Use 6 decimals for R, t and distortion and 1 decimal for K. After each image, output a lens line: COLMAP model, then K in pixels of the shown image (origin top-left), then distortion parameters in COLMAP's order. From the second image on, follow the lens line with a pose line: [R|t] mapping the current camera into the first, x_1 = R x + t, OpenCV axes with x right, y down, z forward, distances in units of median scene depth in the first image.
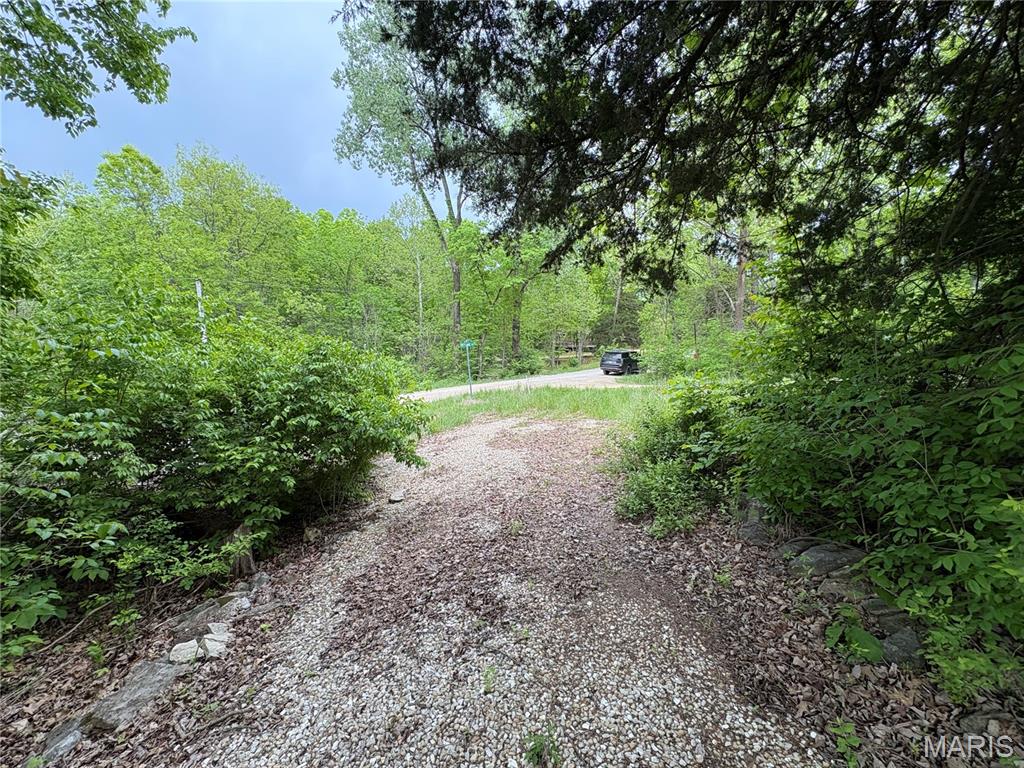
lens RADIAL K [[410.6, 0, 511.2], [0, 410.6, 385.4], [0, 0, 1]] dist [0.000913, -0.000295]
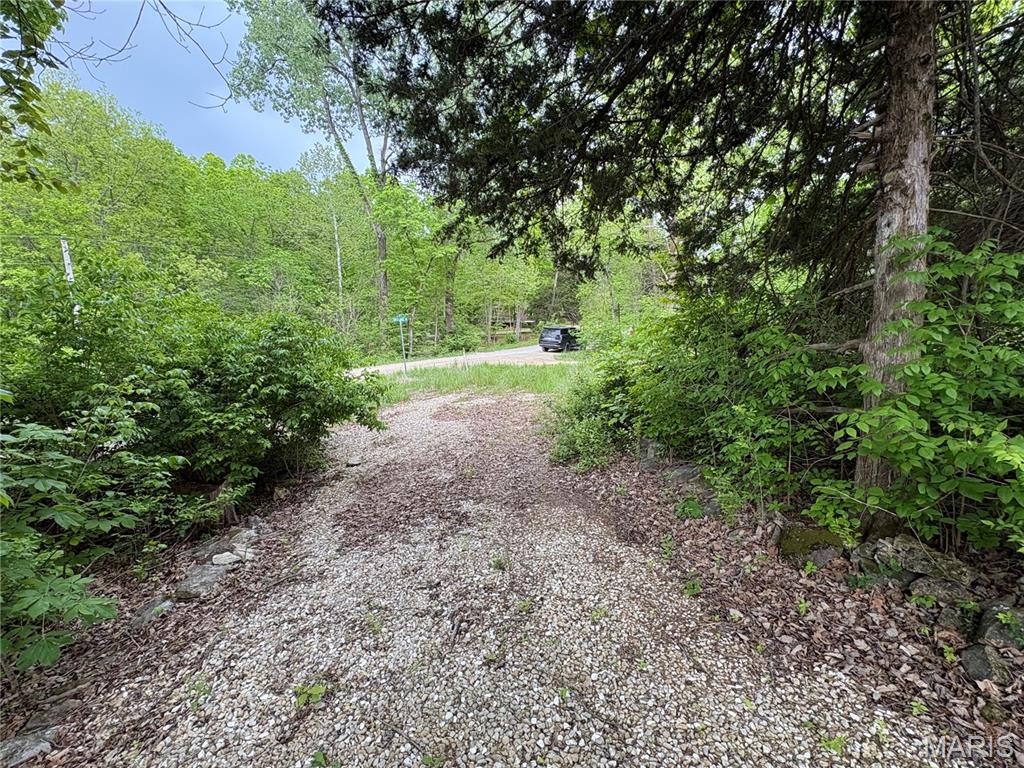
lens RADIAL K [[449.2, 0, 513.7], [0, 449.2, 383.4], [0, 0, 1]] dist [0.000842, -0.000116]
pose [[0.987785, -0.013781, 0.155214, -0.053656], [0.007137, 0.999037, 0.043285, 0.020331], [-0.155661, -0.041649, 0.986932, -0.281189]]
